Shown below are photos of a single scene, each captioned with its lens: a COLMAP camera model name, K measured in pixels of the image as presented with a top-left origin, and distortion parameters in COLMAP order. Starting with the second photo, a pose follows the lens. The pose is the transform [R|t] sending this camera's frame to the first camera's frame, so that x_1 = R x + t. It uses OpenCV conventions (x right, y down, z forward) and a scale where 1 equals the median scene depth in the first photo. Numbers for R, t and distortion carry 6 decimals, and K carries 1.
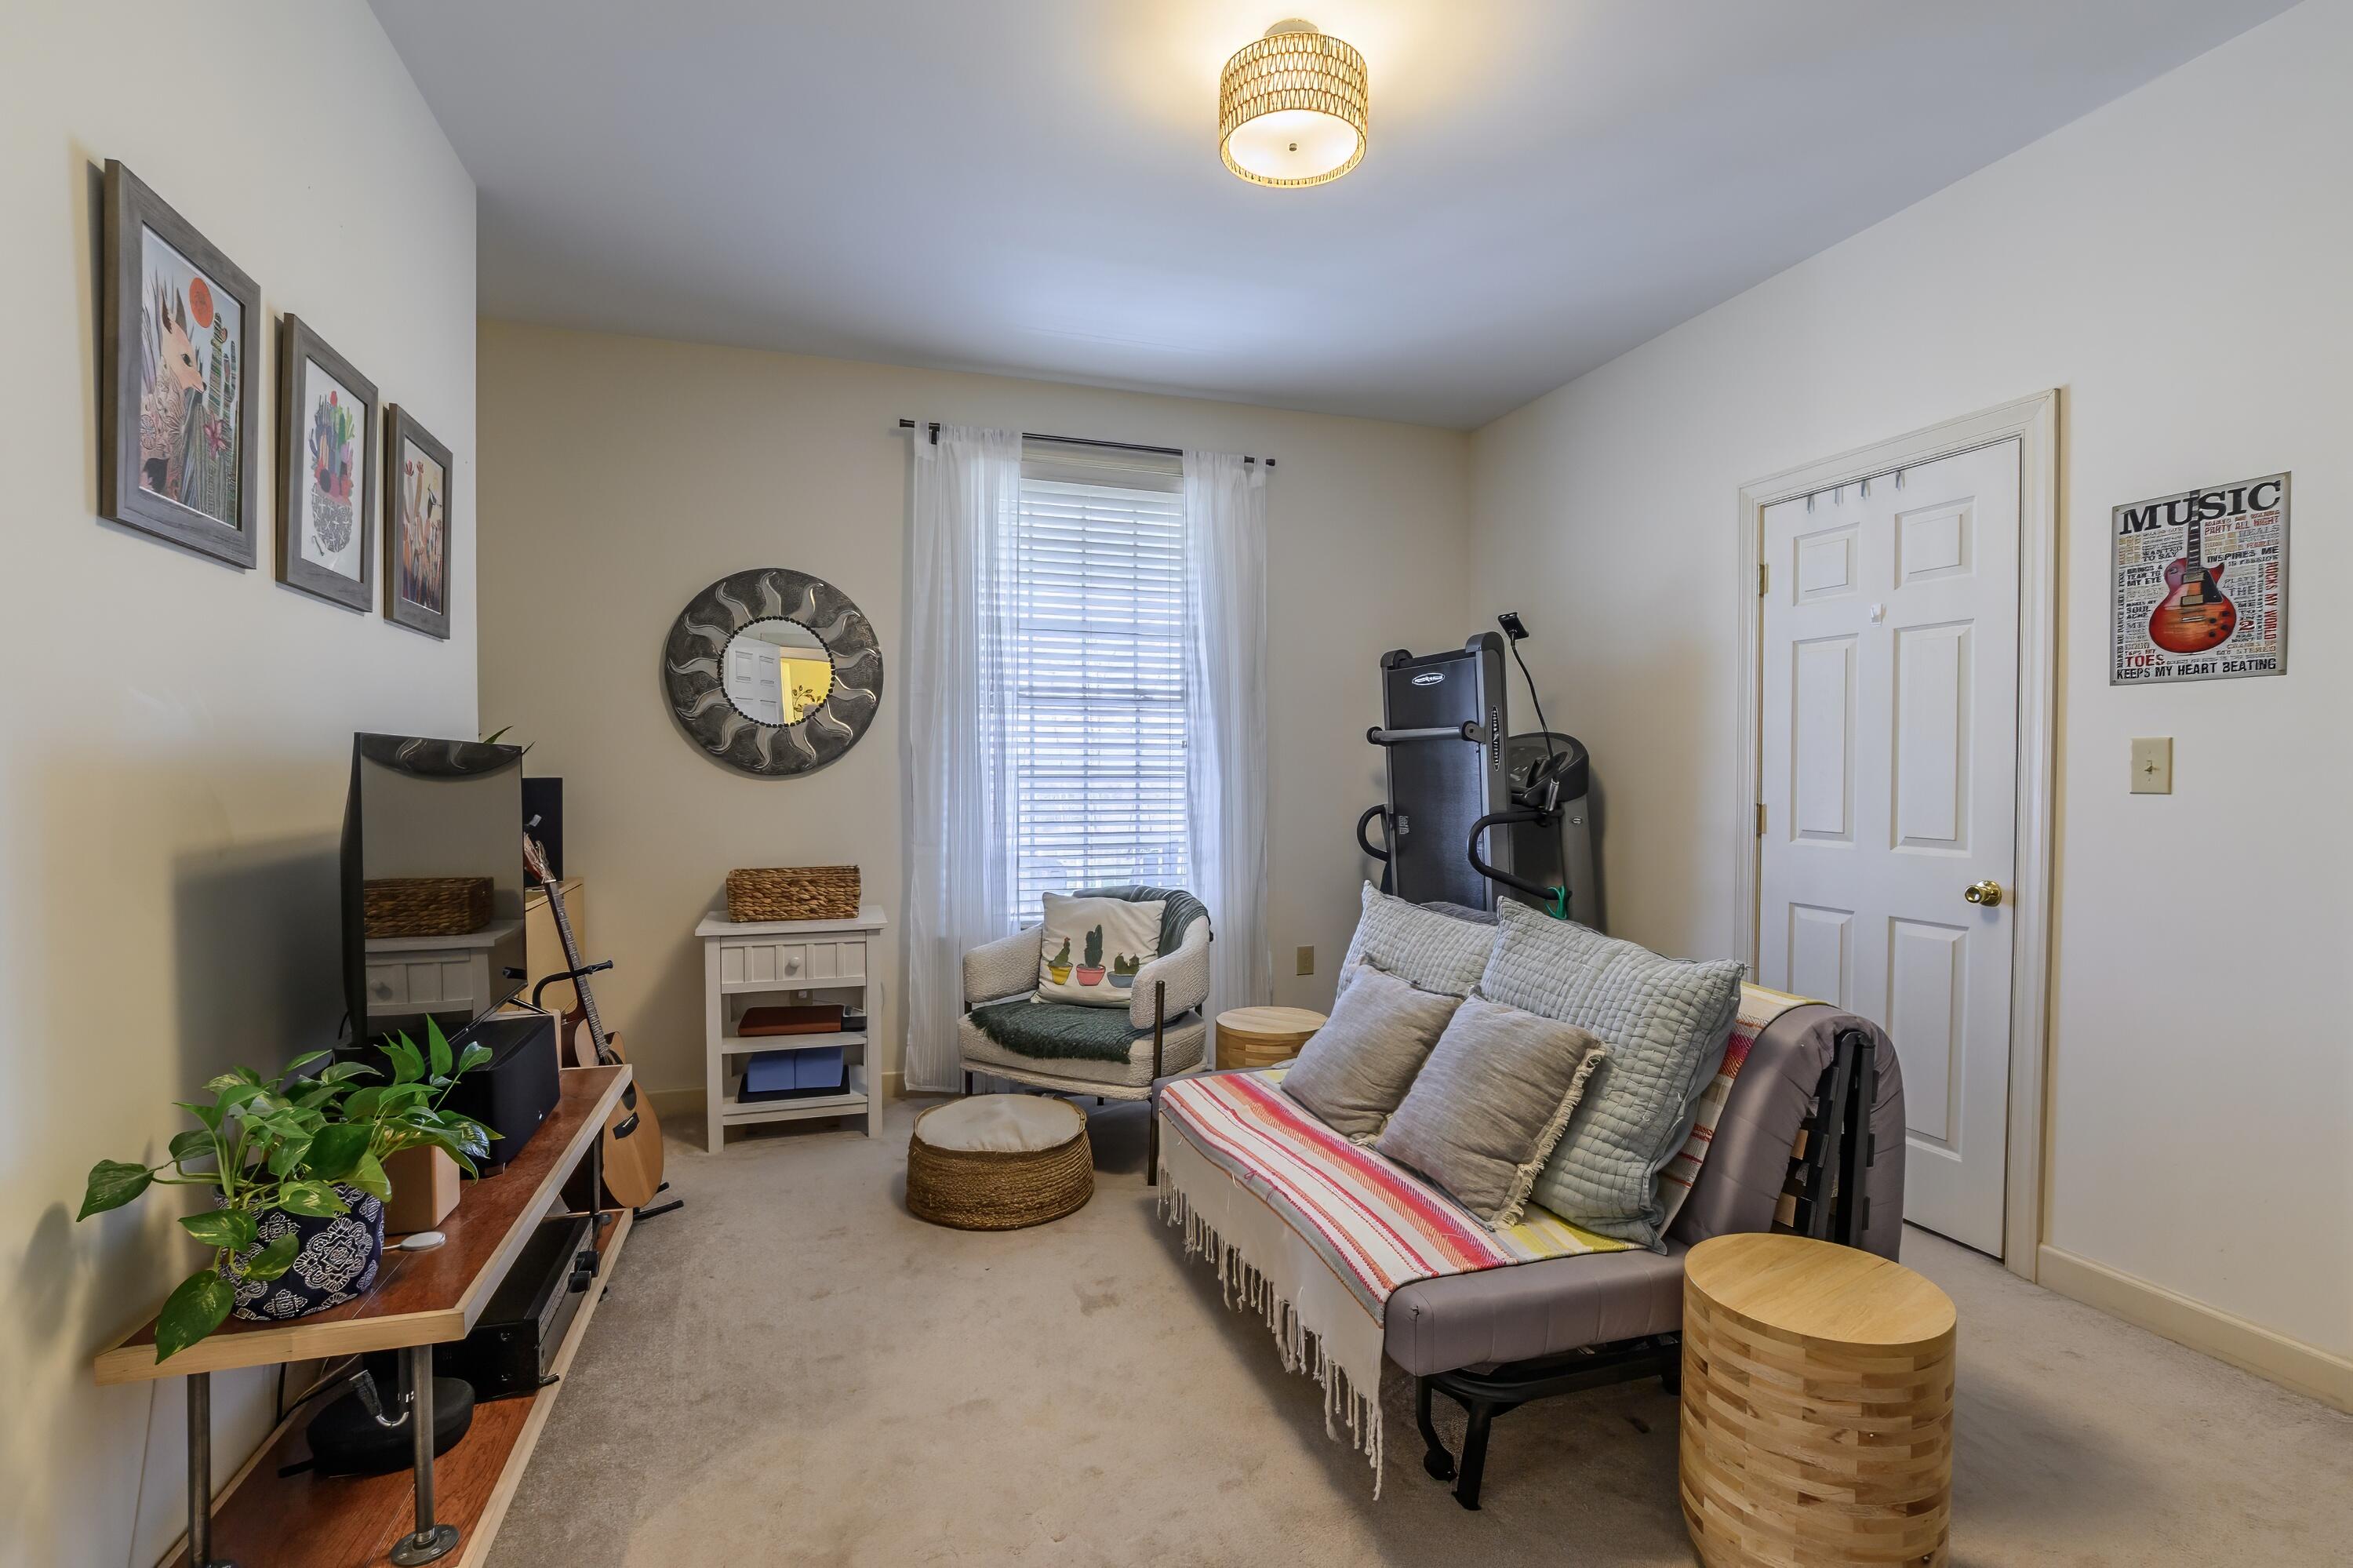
lens RADIAL K [[1090.6, 0, 1177.6], [0, 1090.6, 786.9], [0, 0, 1]] dist [-0.001371, 0.000305]
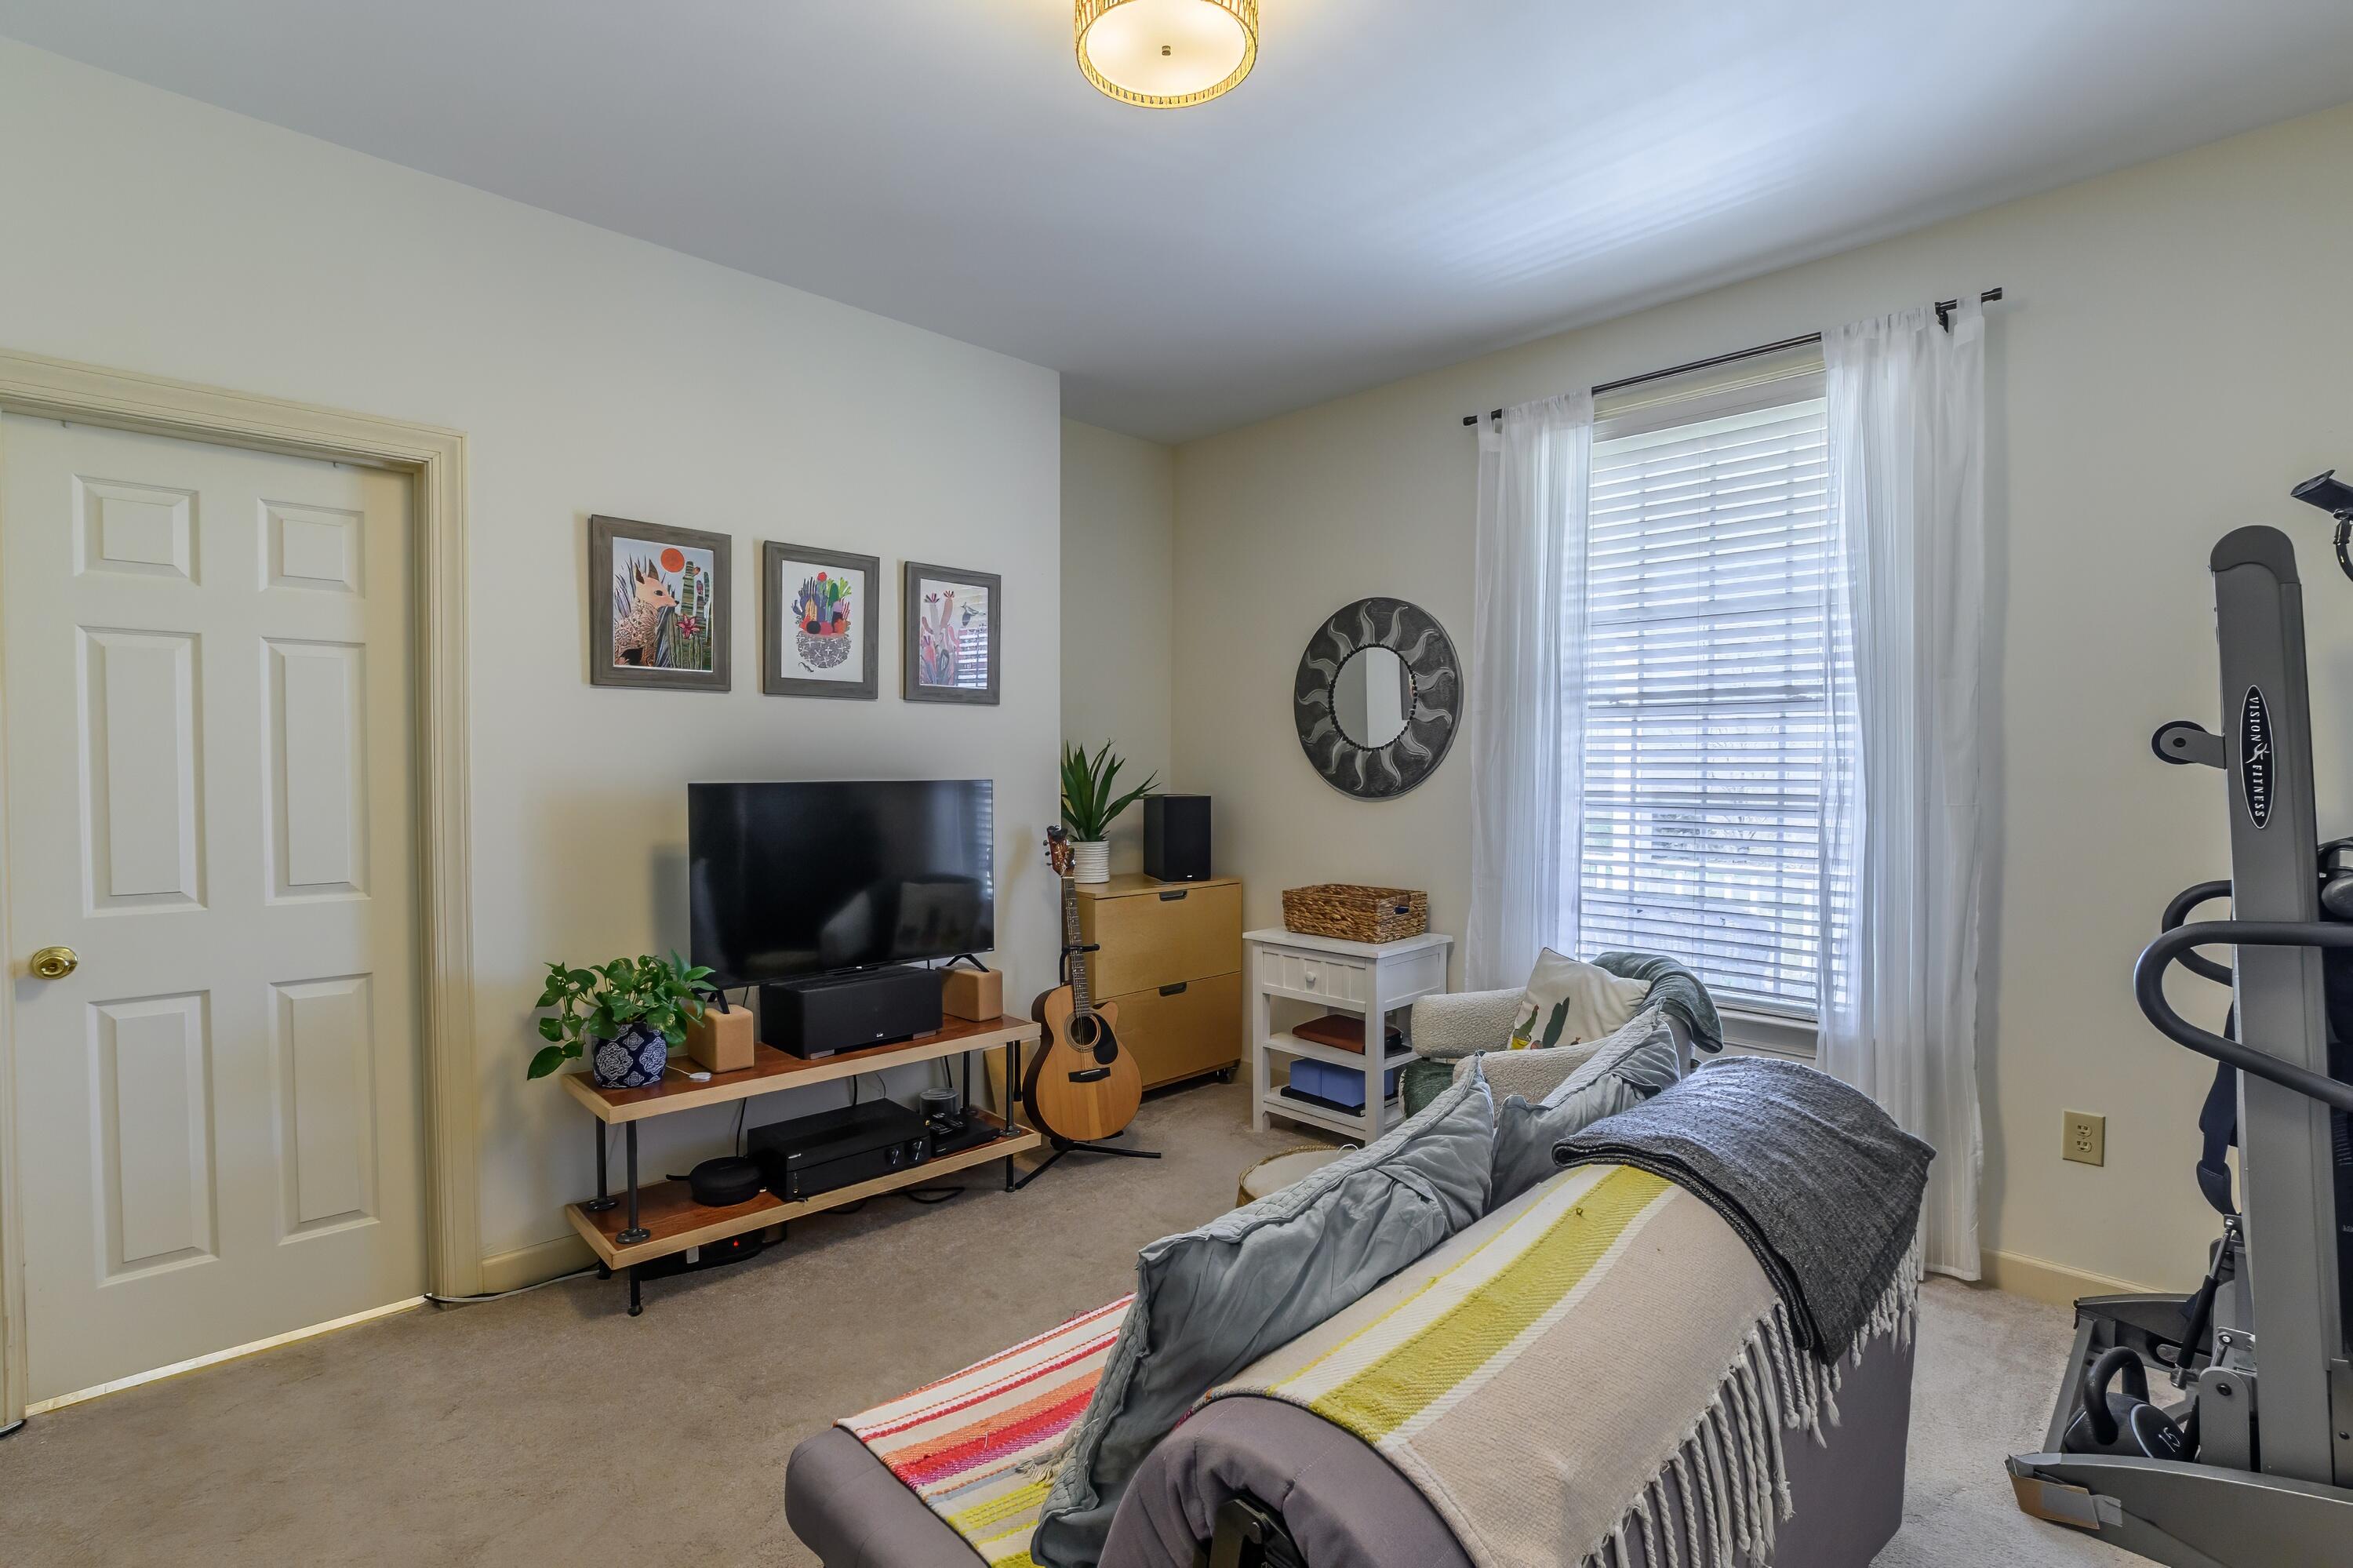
lens RADIAL K [[1090.6, 0, 1170.3], [0, 1090.6, 774.8], [0, 0, 1]] dist [-0.001371, 0.000305]
pose [[0.443370, 0.006903, -0.896312, 0.485981], [-0.012317, 0.999923, 0.001609, -0.031417], [0.896254, 0.010326, 0.443421, 0.372973]]
